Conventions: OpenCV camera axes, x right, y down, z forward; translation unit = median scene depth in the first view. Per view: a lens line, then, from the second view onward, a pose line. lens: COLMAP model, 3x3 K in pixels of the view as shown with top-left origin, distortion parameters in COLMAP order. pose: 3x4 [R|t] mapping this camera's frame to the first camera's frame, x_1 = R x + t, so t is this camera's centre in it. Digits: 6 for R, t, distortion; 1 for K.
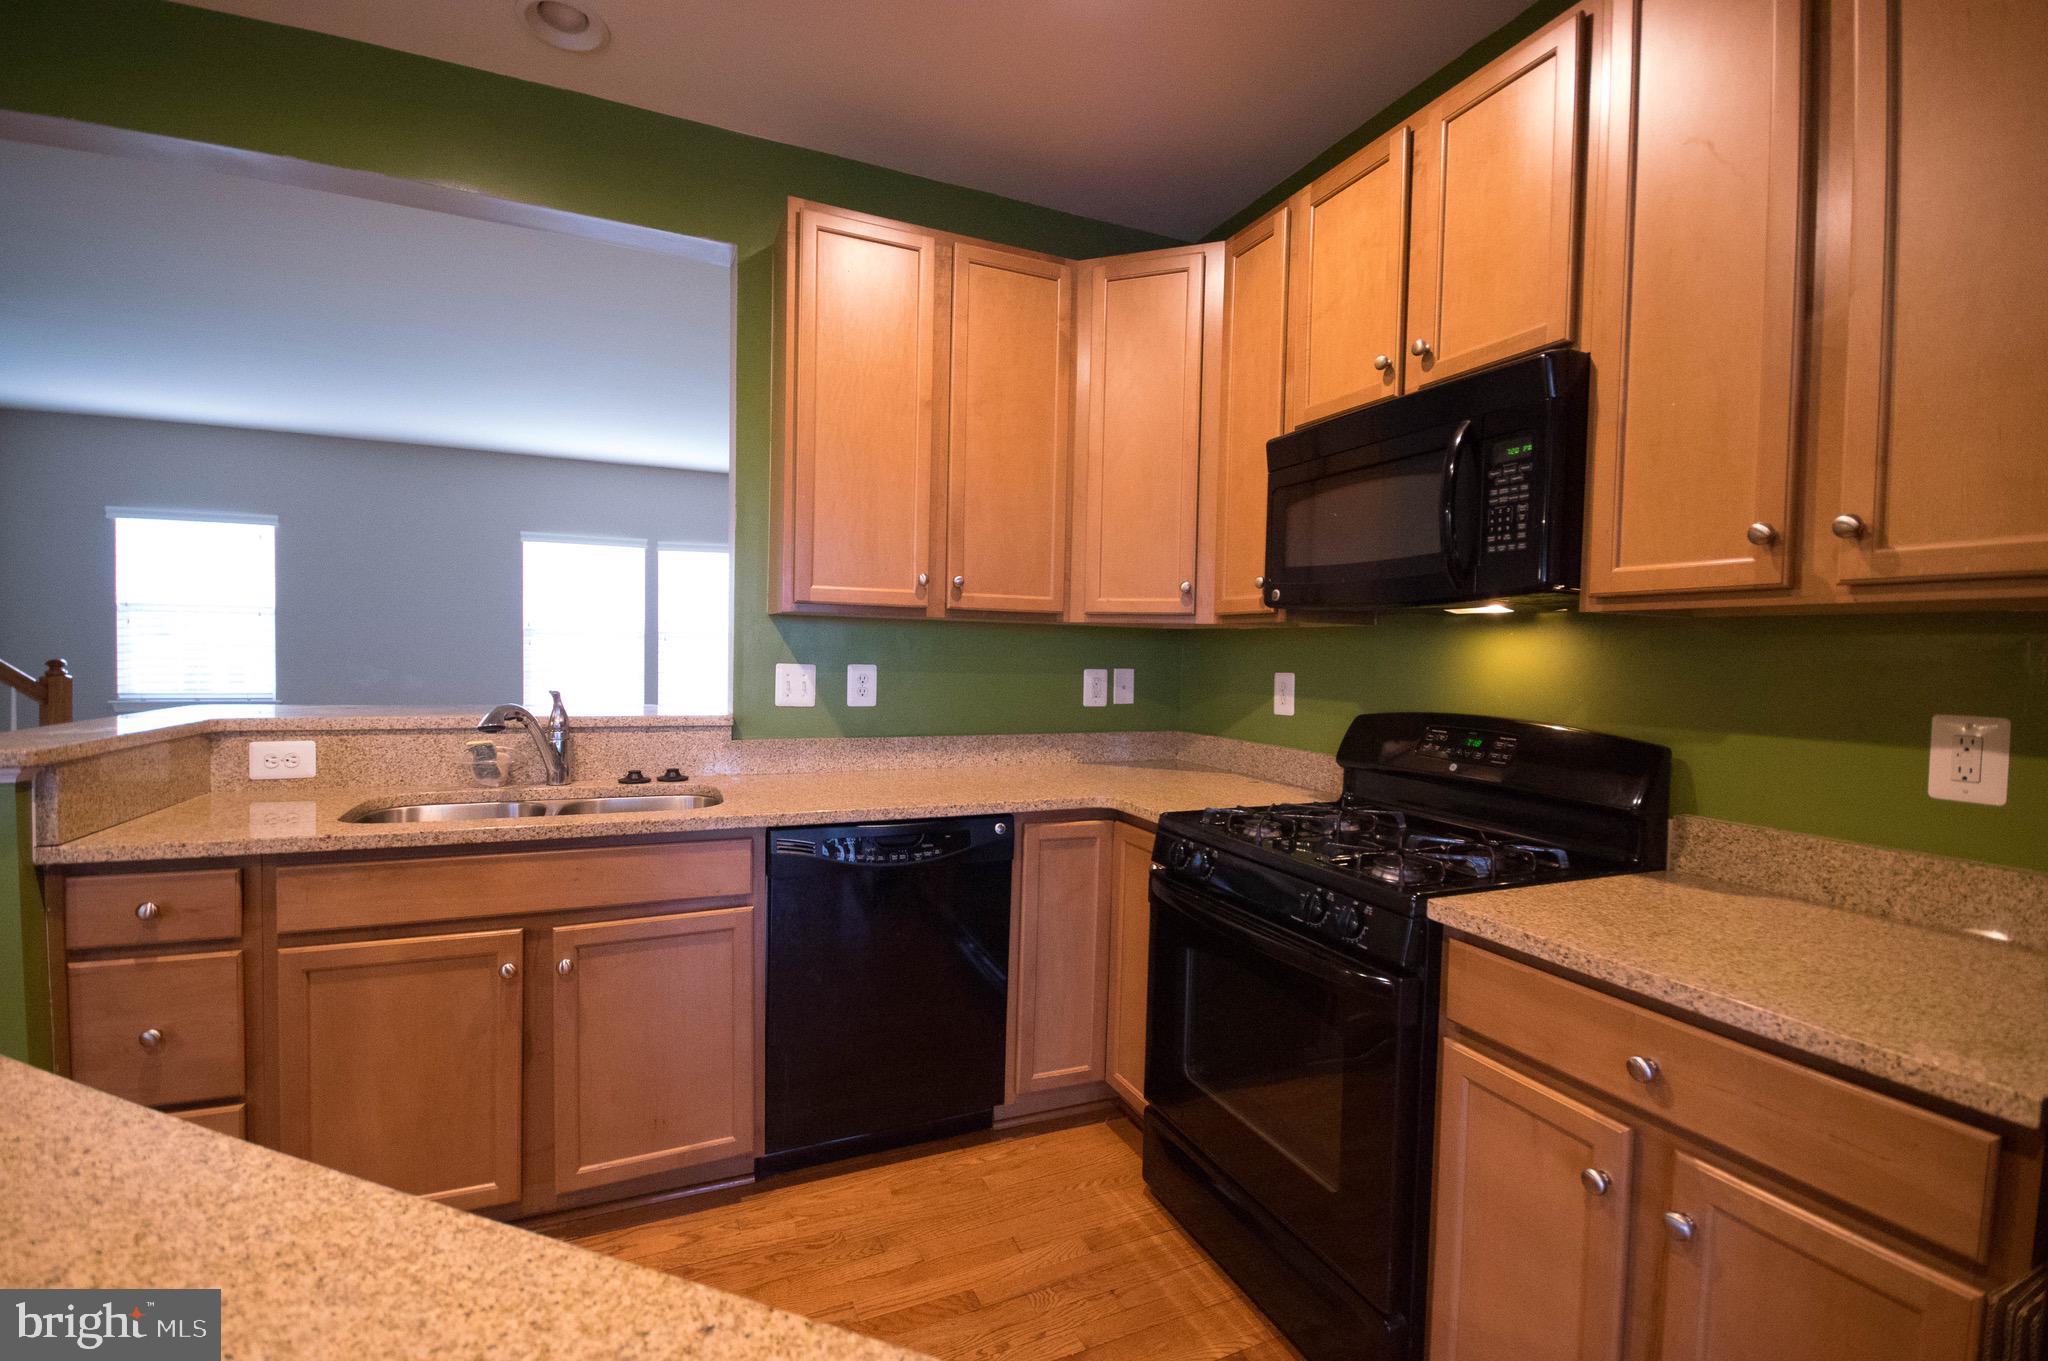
lens RADIAL K [[892.7, 0, 1023.4], [0, 892.7, 678.4], [0, 0, 1]] dist [-0.006632, -0.000487]
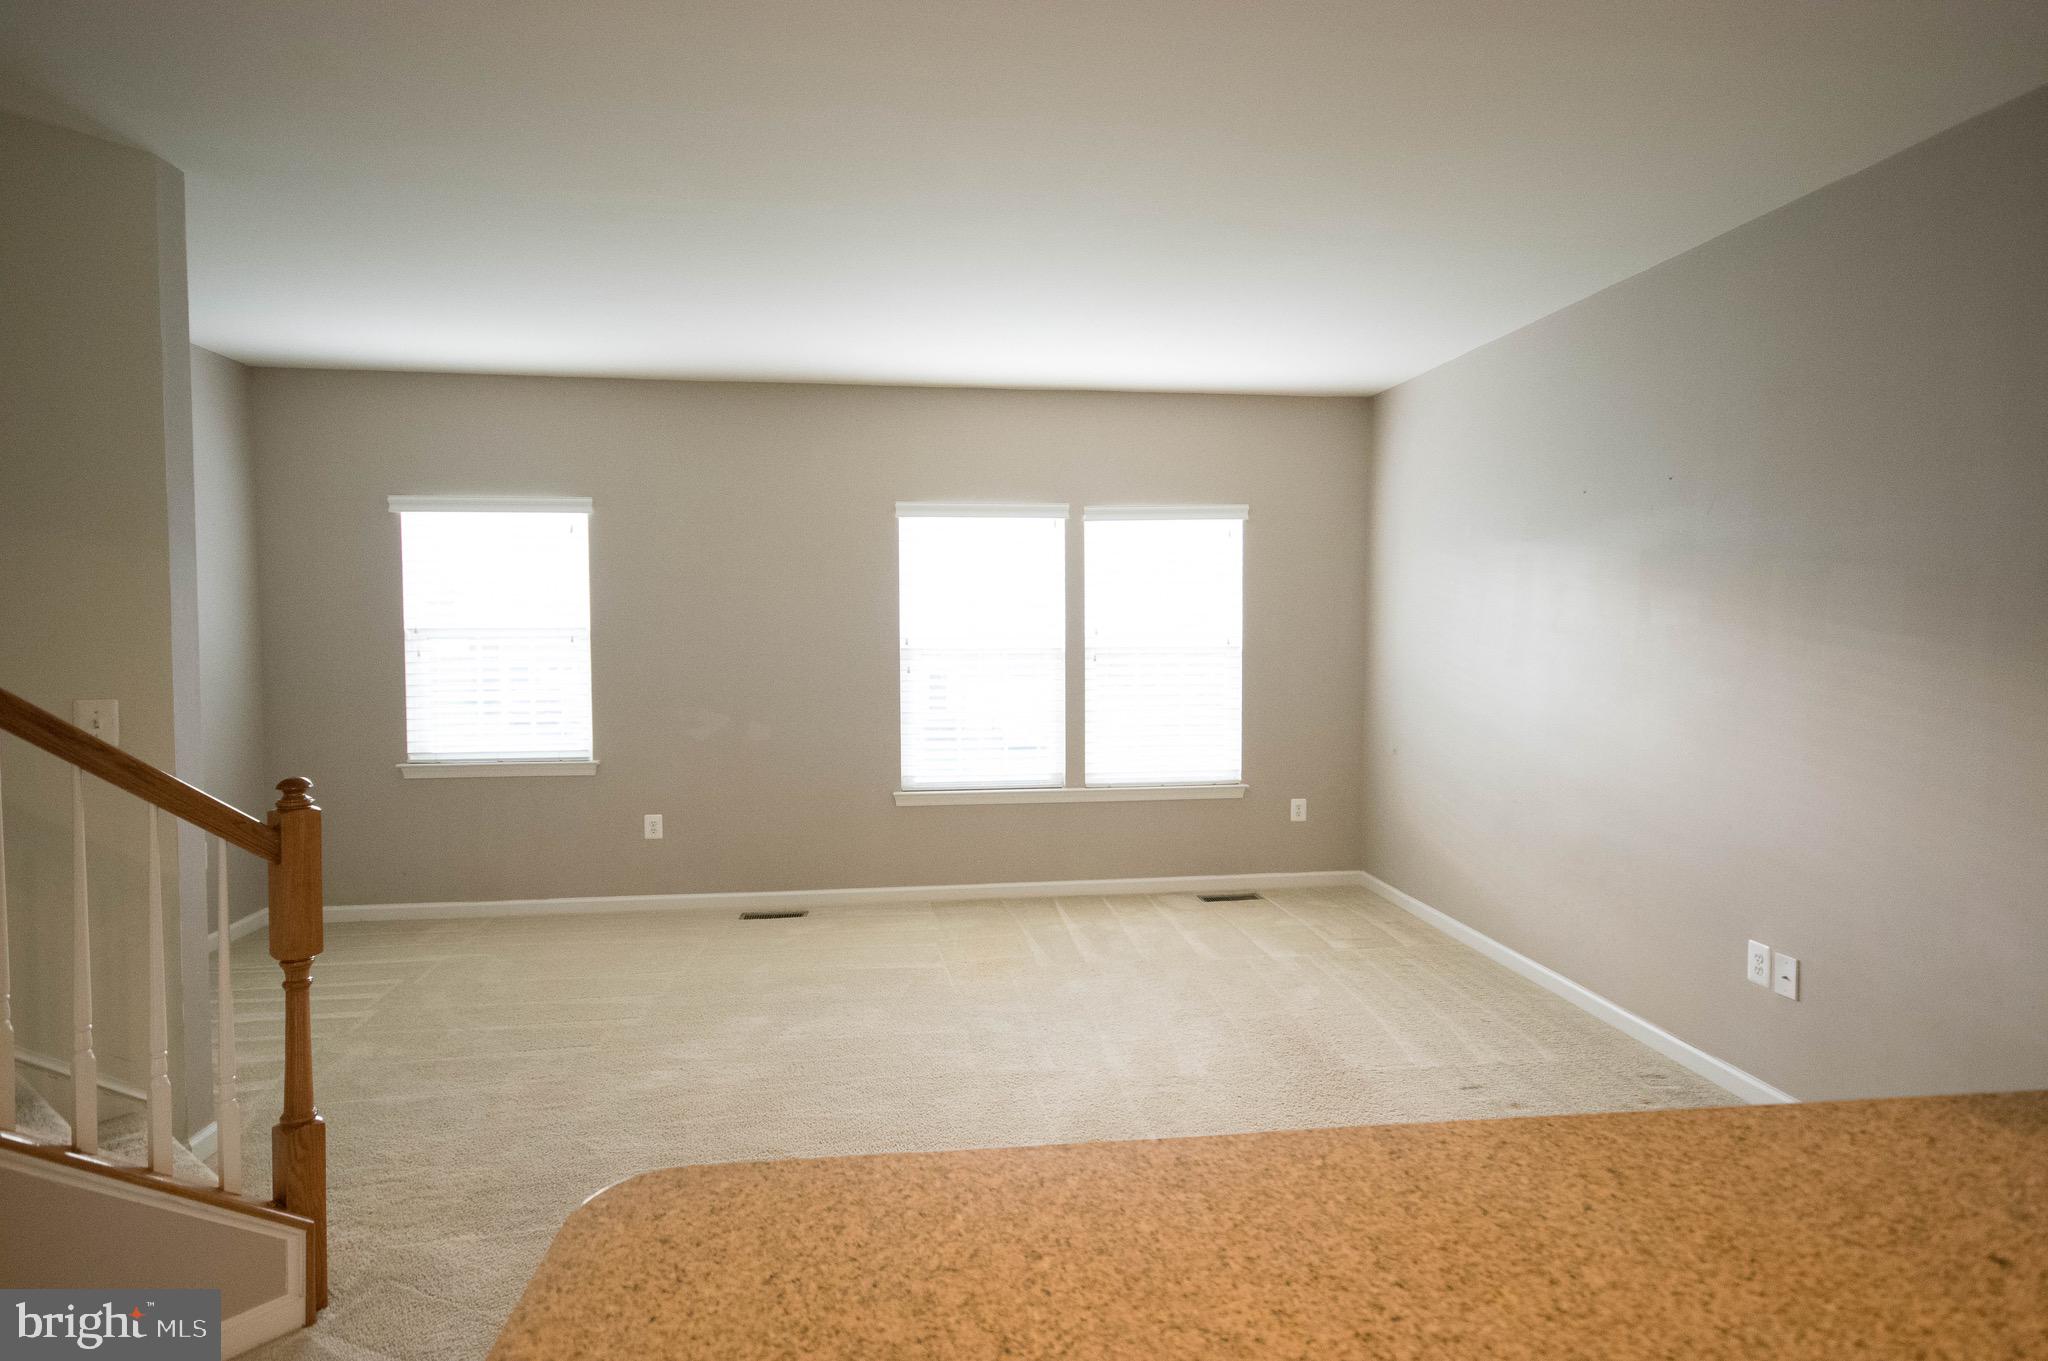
lens RADIAL K [[1122.4, 0, 1023.4], [0, 1122.4, 676.1], [0, 0, 1]] dist [0.037642, 0.000899]
pose [[0.954053, -0.014092, -0.299306, -0.257187], [0.014344, 0.999896, -0.001355, -0.037628], [0.299294, -0.003001, 0.954156, 0.259275]]
